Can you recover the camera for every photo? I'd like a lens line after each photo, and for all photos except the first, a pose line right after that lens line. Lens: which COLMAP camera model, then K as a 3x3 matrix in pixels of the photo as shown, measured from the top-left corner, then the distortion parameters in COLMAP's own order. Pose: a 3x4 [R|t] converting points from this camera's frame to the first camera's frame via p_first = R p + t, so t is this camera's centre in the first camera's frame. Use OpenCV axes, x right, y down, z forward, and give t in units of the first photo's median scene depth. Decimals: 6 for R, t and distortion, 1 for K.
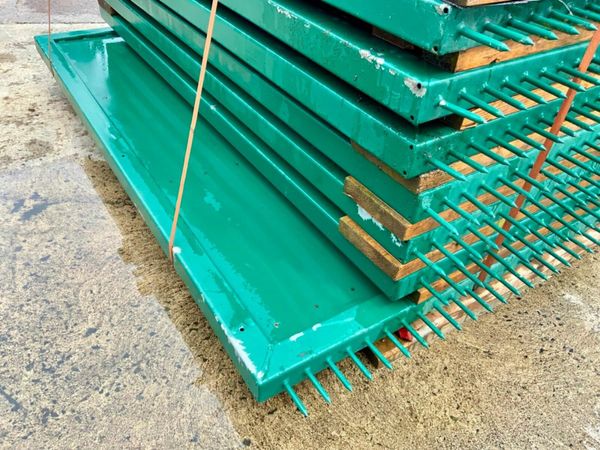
lens RADIAL K [[515.2, 0, 297.9], [0, 515.2, 224.6], [0, 0, 1]] dist [-0.001082, -0.021414]
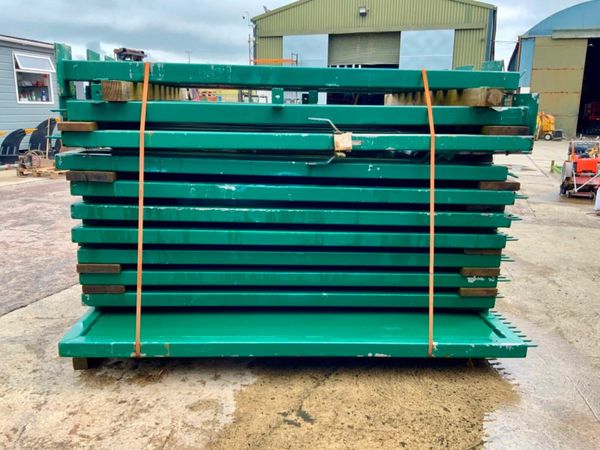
lens RADIAL K [[515.2, 0, 303.3], [0, 515.2, 223.7], [0, 0, 1]] dist [-0.001082, -0.021414]
pose [[0.474034, -0.242386, 0.846487, -1.429106], [0.545563, 0.835444, -0.066292, -0.329778], [-0.691124, 0.493237, 0.528266, 0.111491]]
